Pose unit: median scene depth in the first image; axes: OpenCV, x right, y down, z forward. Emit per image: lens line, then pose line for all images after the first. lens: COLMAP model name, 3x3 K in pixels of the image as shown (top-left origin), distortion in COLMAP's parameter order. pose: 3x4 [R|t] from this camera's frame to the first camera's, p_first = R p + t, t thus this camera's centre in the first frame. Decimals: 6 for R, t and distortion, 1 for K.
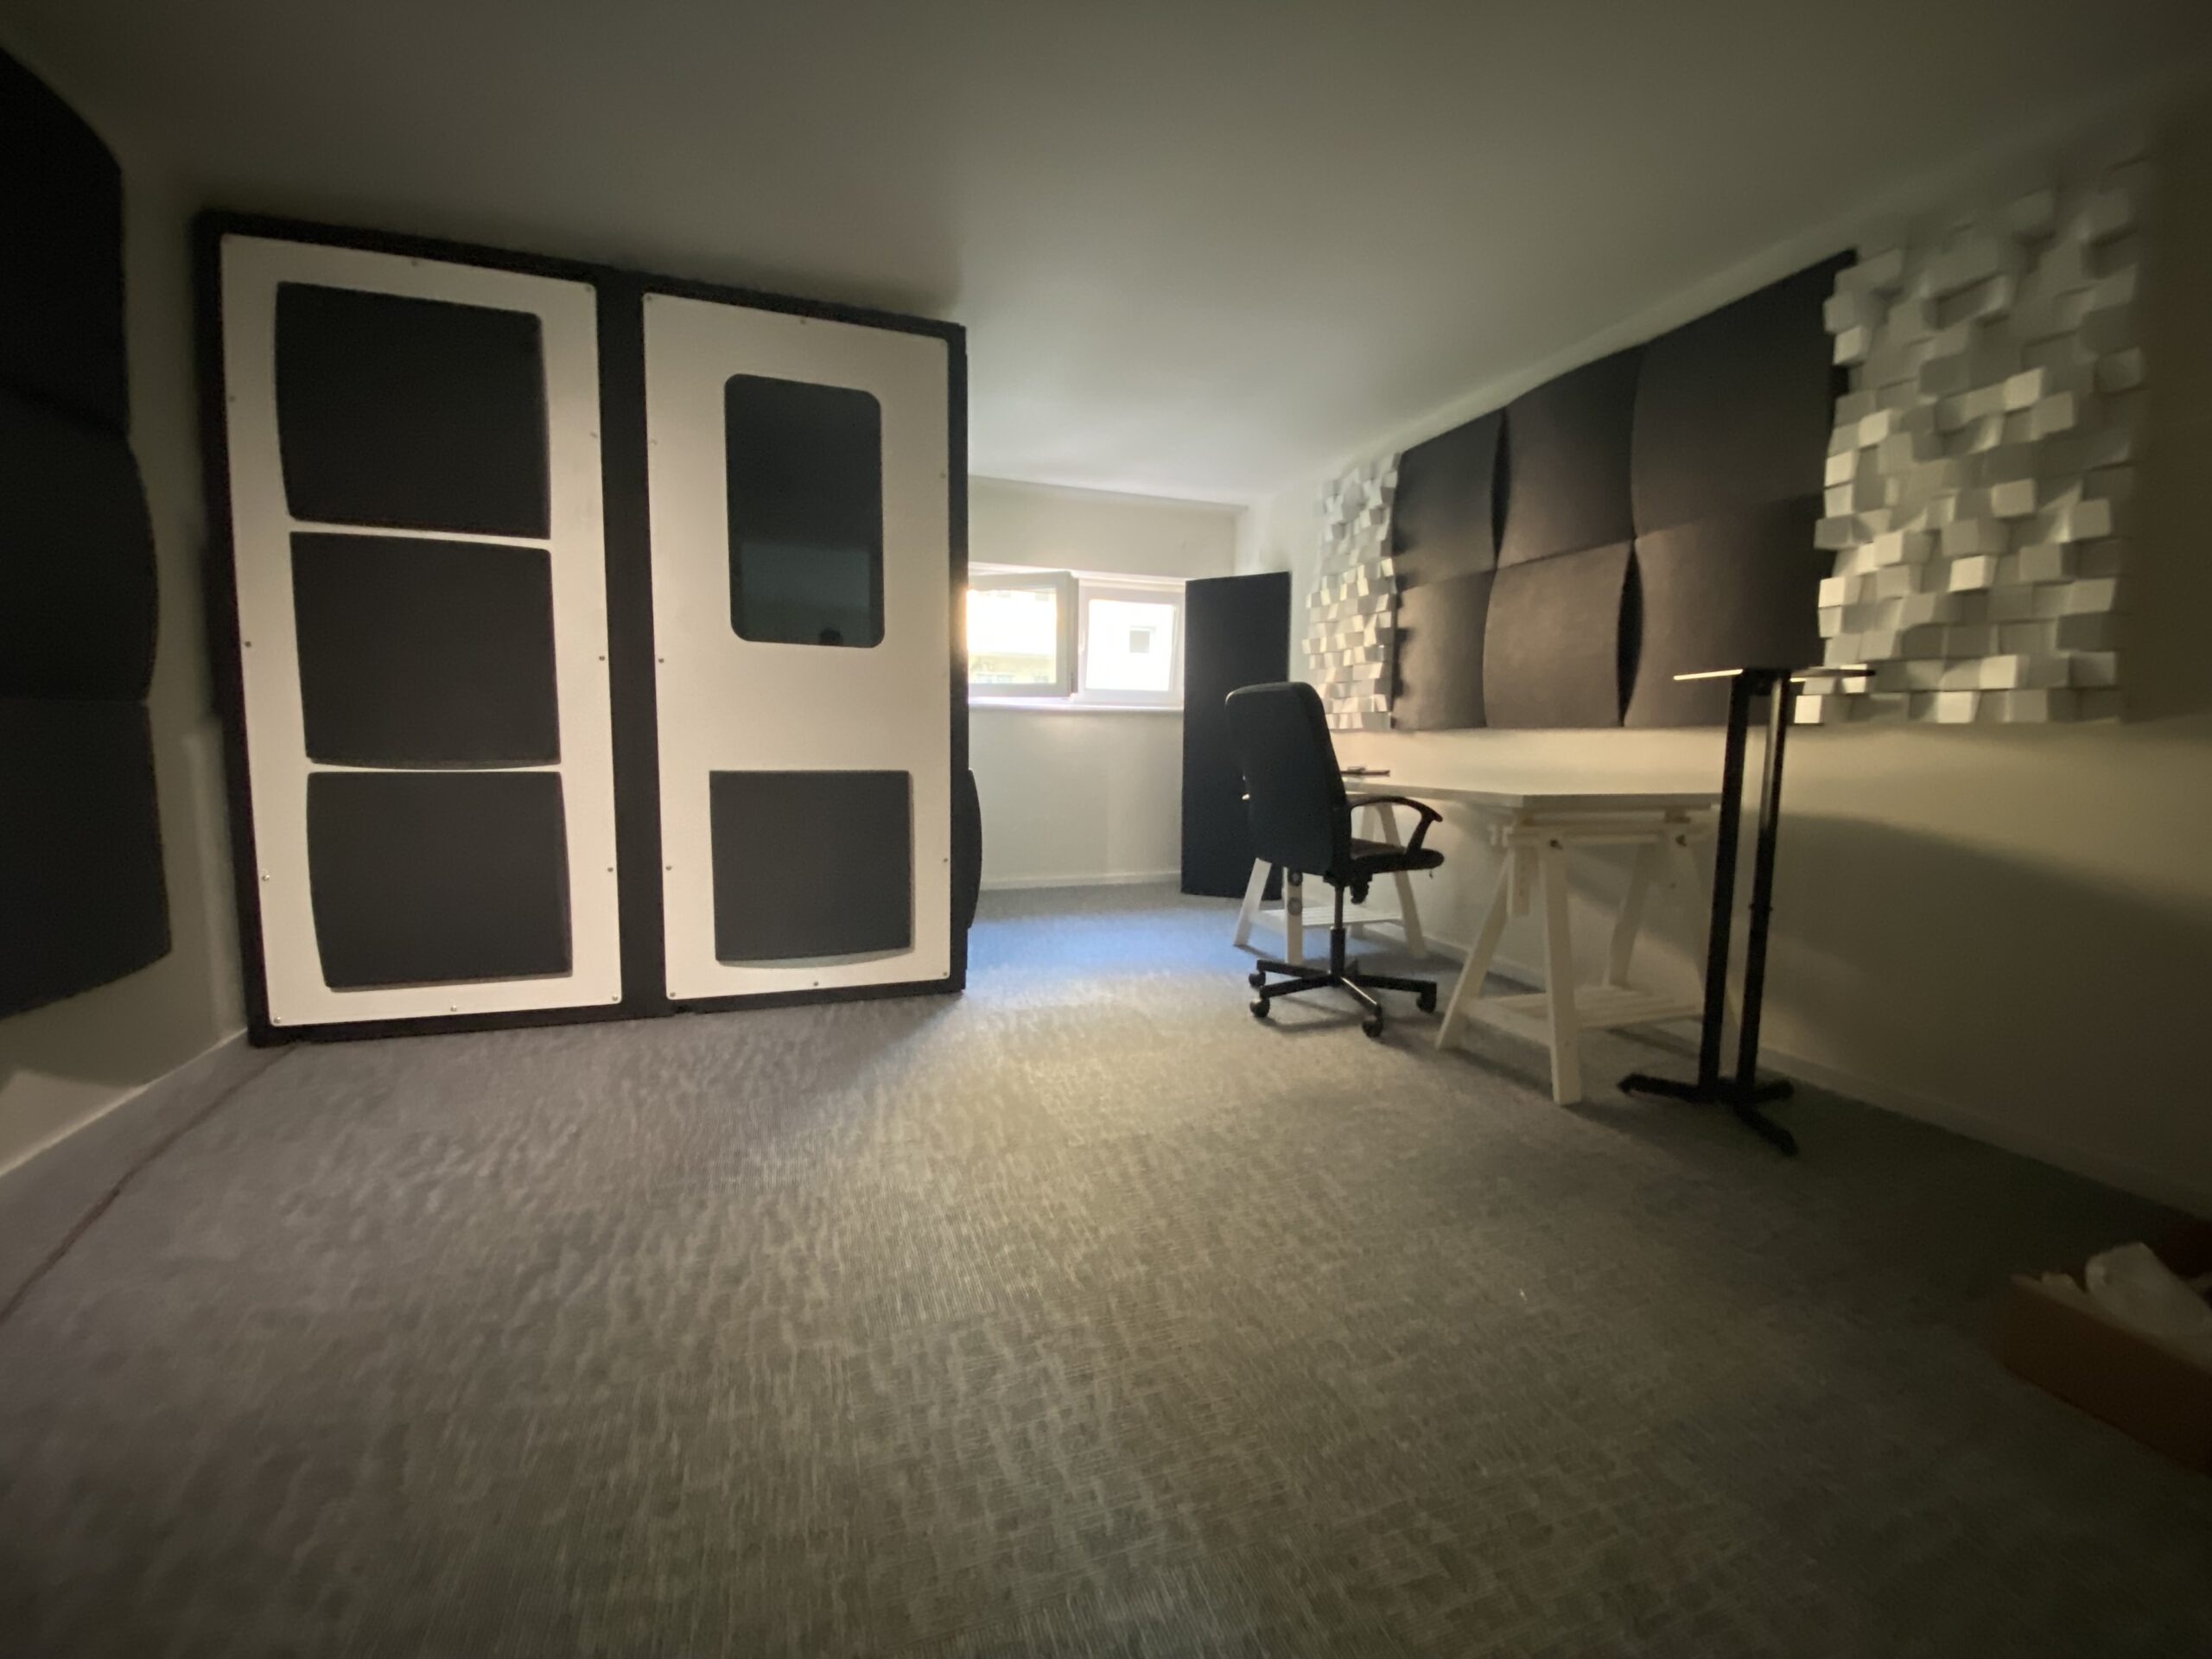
lens RADIAL K [[882.5, 0, 1106.0], [0, 882.5, 829.5], [0, 0, 1]] dist [0.000194, -0.015294]
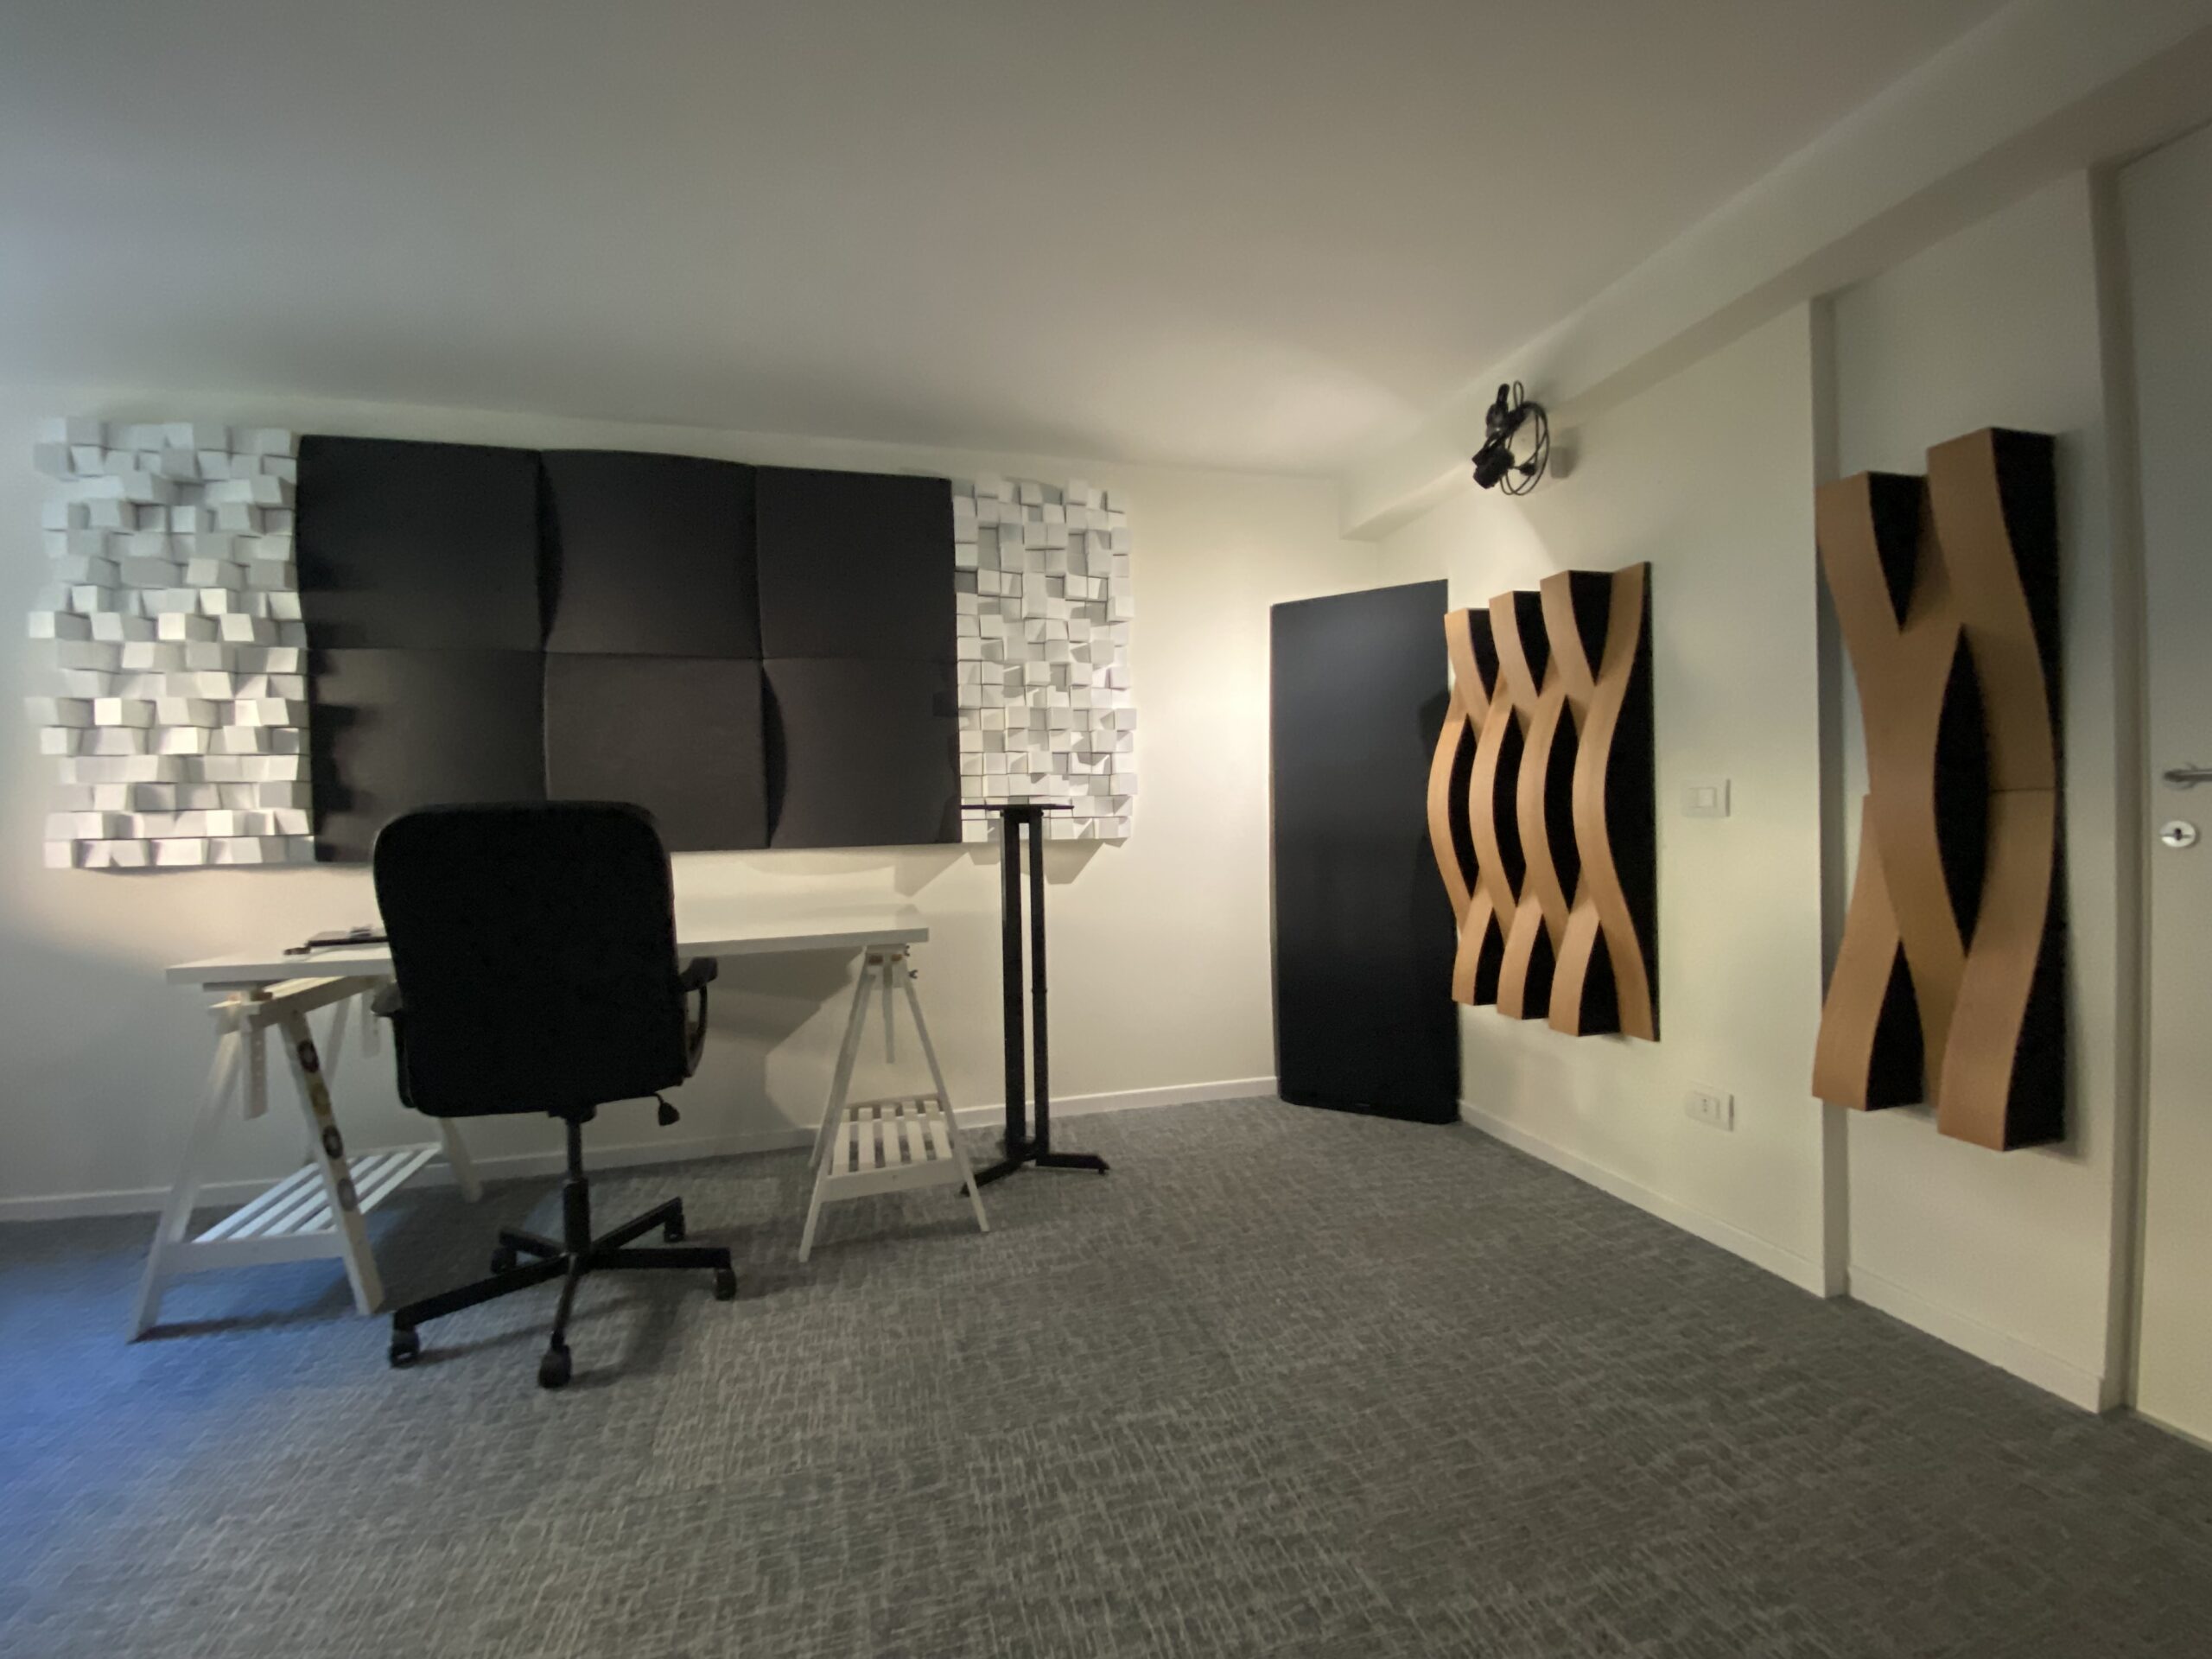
lens RADIAL K [[882.5, 0, 1106.0], [0, 882.5, 829.5], [0, 0, 1]] dist [0.000194, -0.015294]
pose [[0.075427, -0.018253, 0.996984, -0.255433], [0.128904, 0.991621, 0.008403, -0.071996], [-0.988784, 0.127881, 0.077148, 0.408166]]
